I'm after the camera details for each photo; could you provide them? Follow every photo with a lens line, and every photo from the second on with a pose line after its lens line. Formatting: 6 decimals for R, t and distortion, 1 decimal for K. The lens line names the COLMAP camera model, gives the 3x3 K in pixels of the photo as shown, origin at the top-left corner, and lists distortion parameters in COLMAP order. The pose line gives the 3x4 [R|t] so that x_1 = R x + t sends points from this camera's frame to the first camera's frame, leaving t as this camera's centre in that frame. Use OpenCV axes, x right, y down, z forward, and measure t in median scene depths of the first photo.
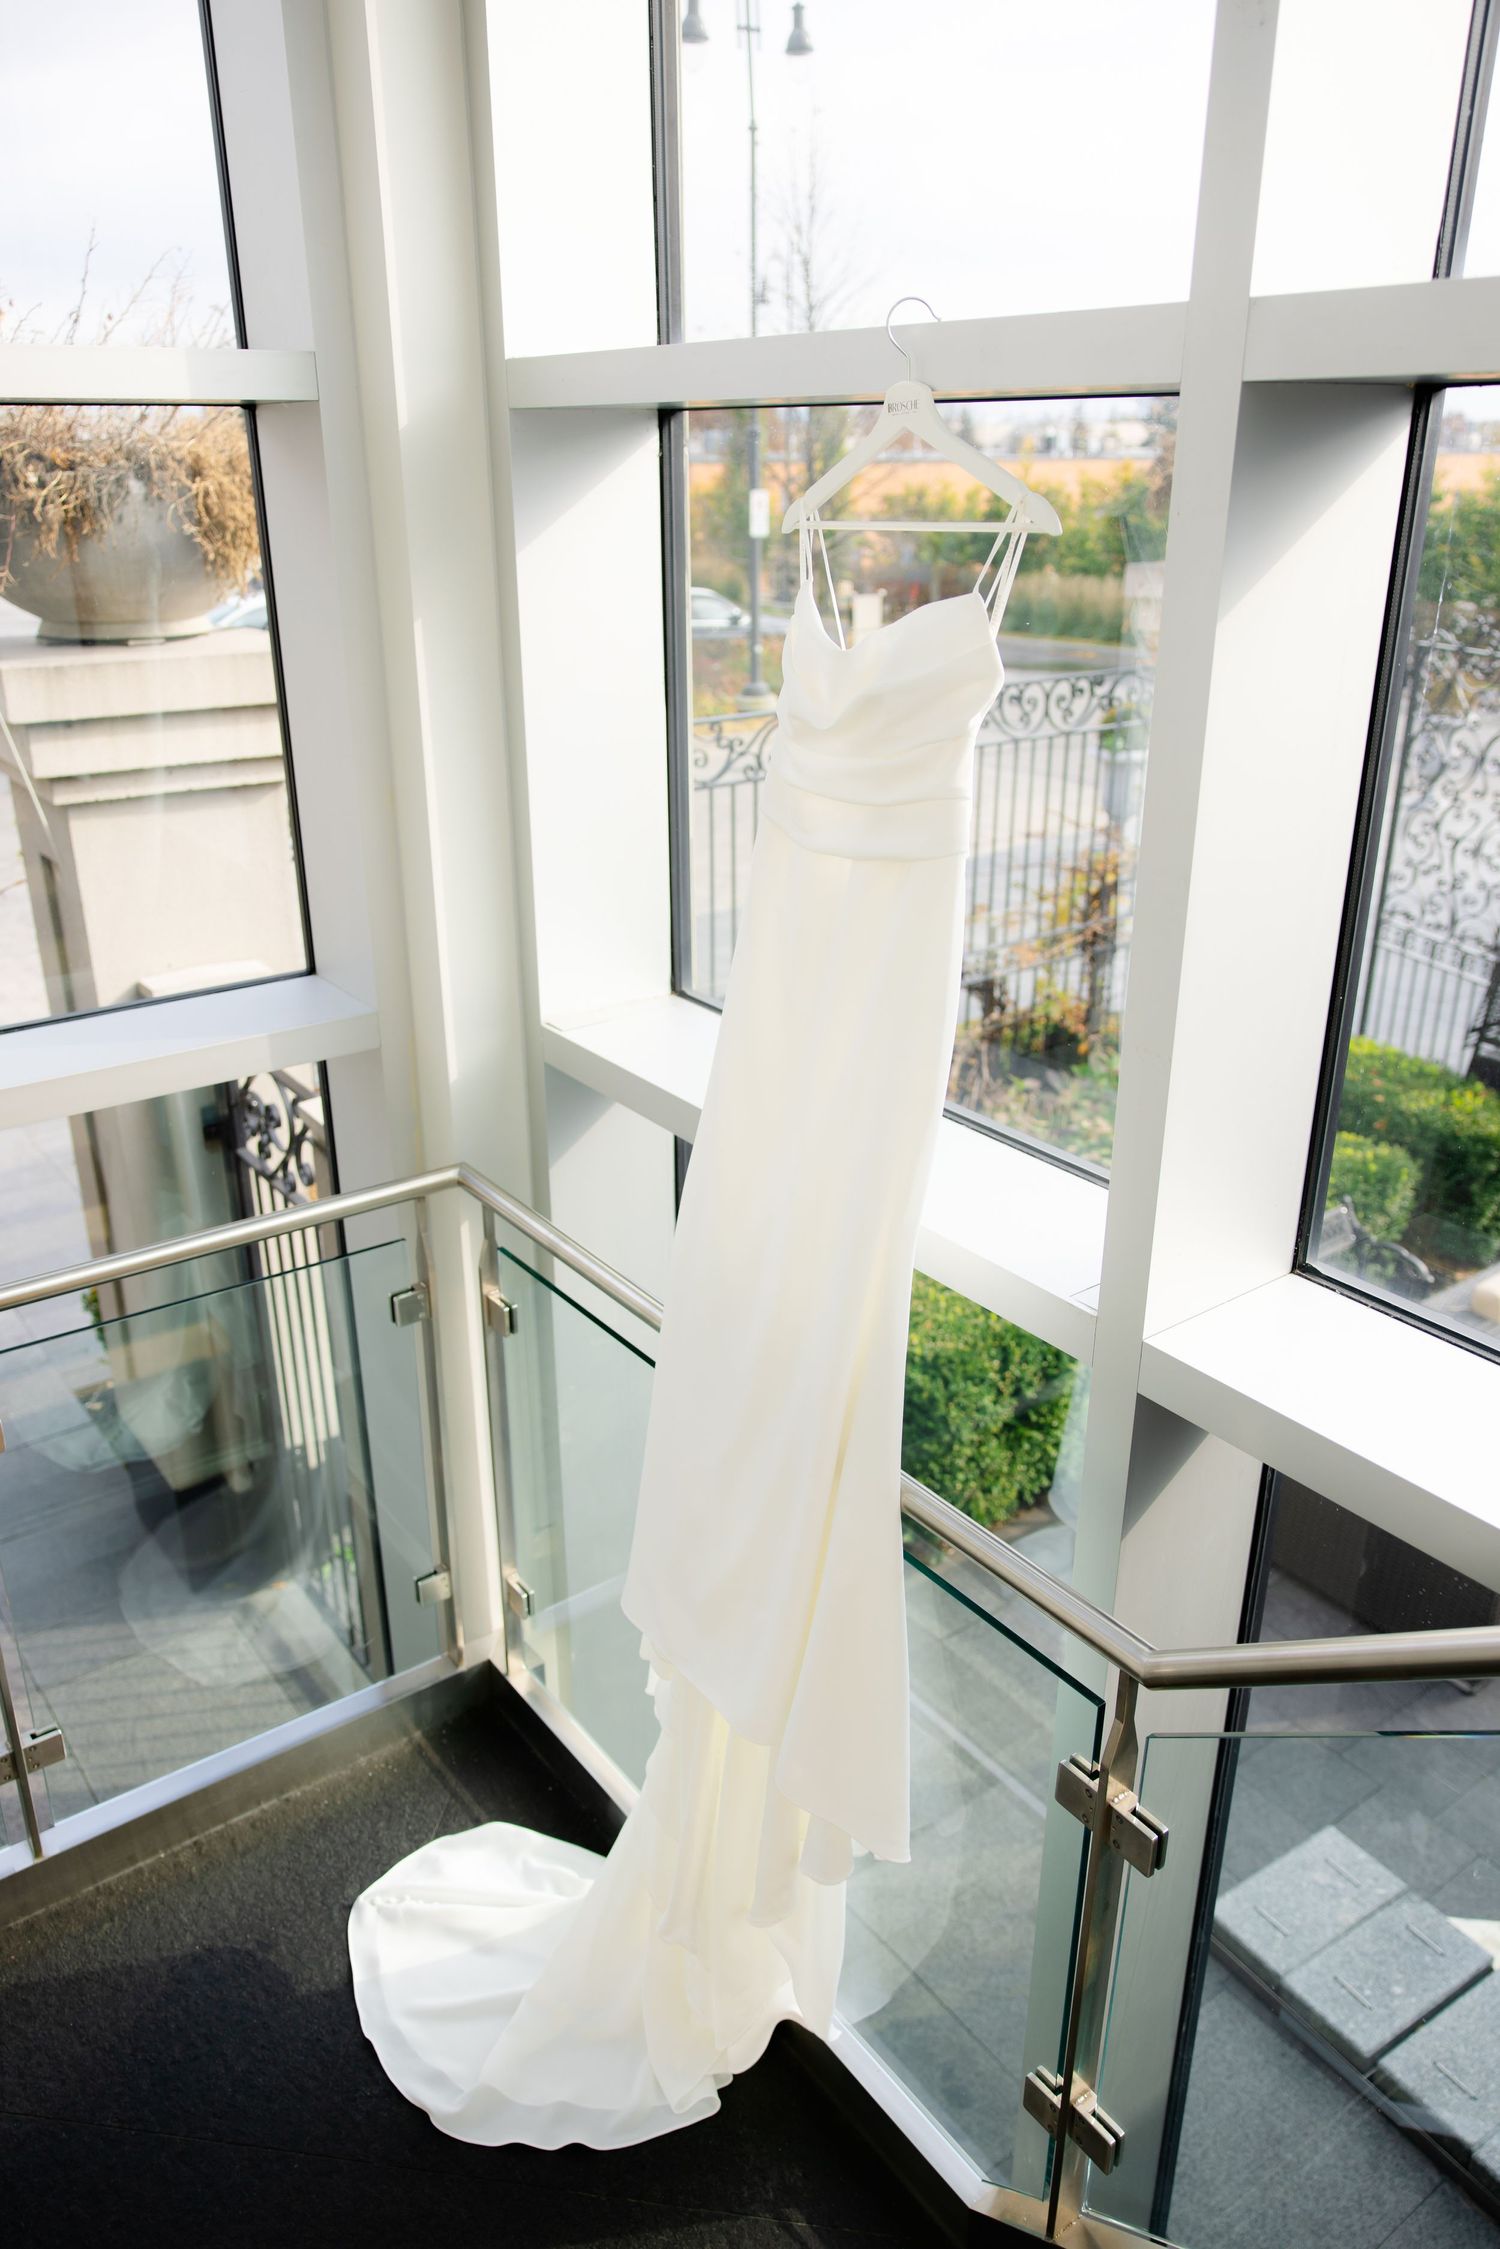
lens RADIAL K [[1652.7, 0, 736.3], [0, 1652.7, 1138.7], [0, 0, 1]] dist [-0.001325, 0.005741]
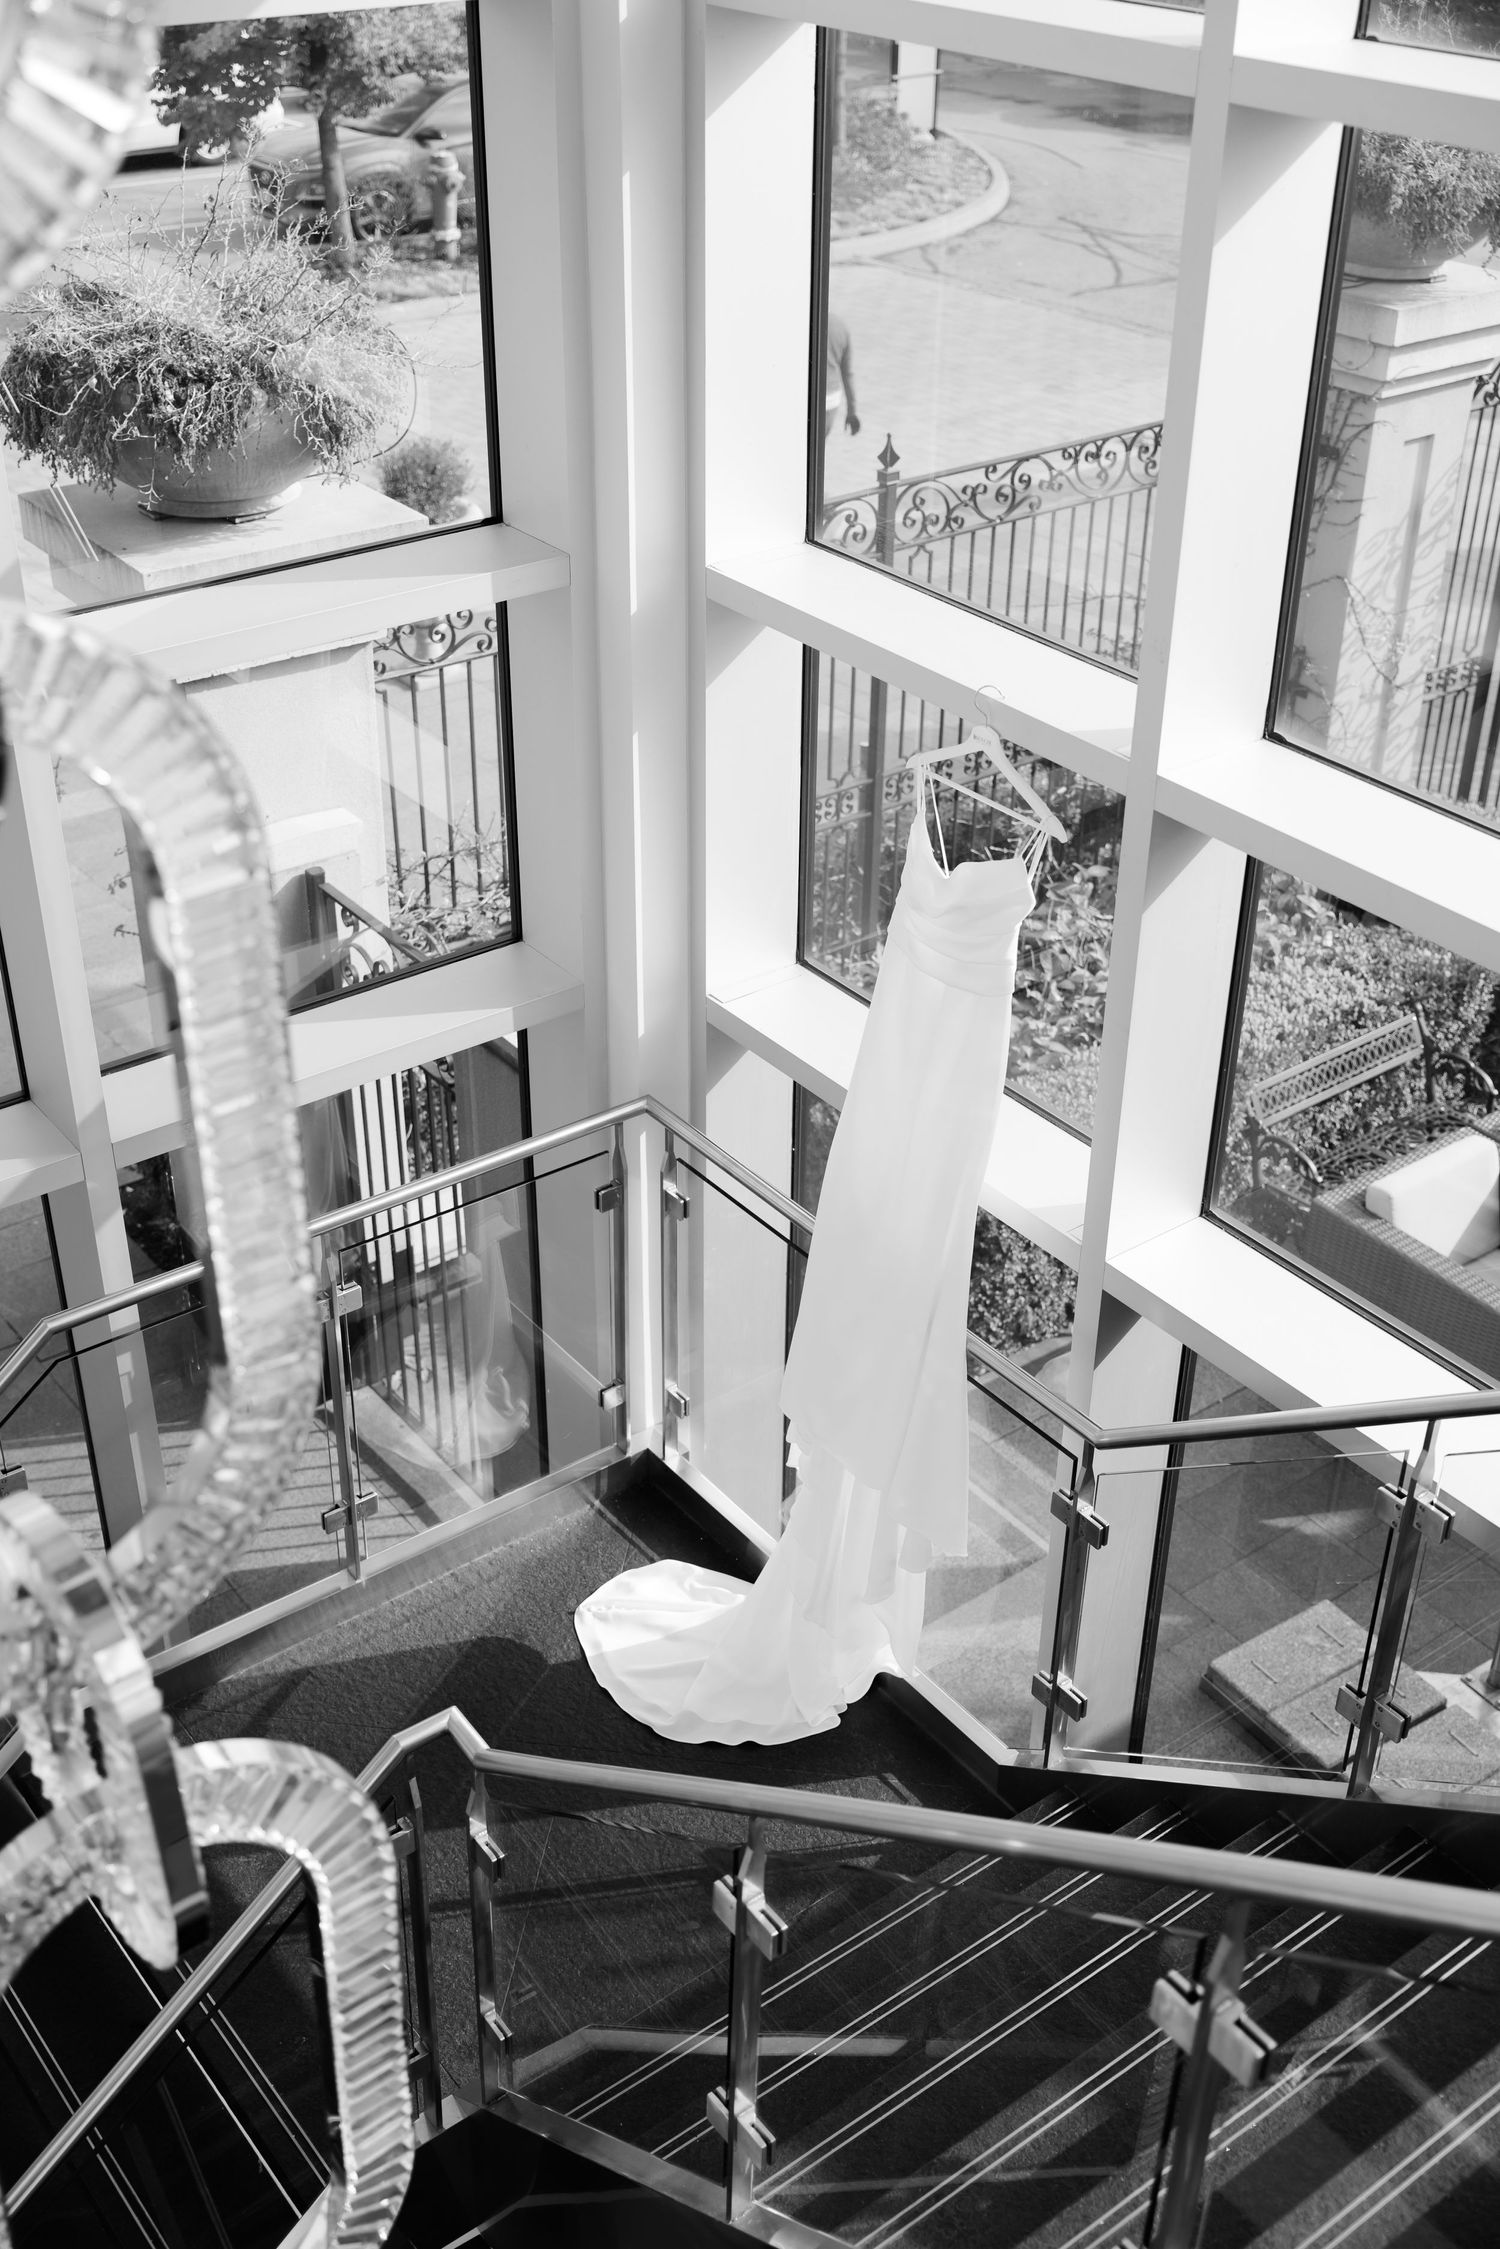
lens RADIAL K [[2401.5, 0, 750.0], [0, 2401.5, 1124.5], [0, 0, 1]] dist [0.068039, -0.001593]
pose [[0.999805, 0.002764, 0.019547, -0.113945], [-0.005716, 0.988270, 0.152607, -0.254037], [-0.018896, -0.152689, 0.988094, -0.932030]]
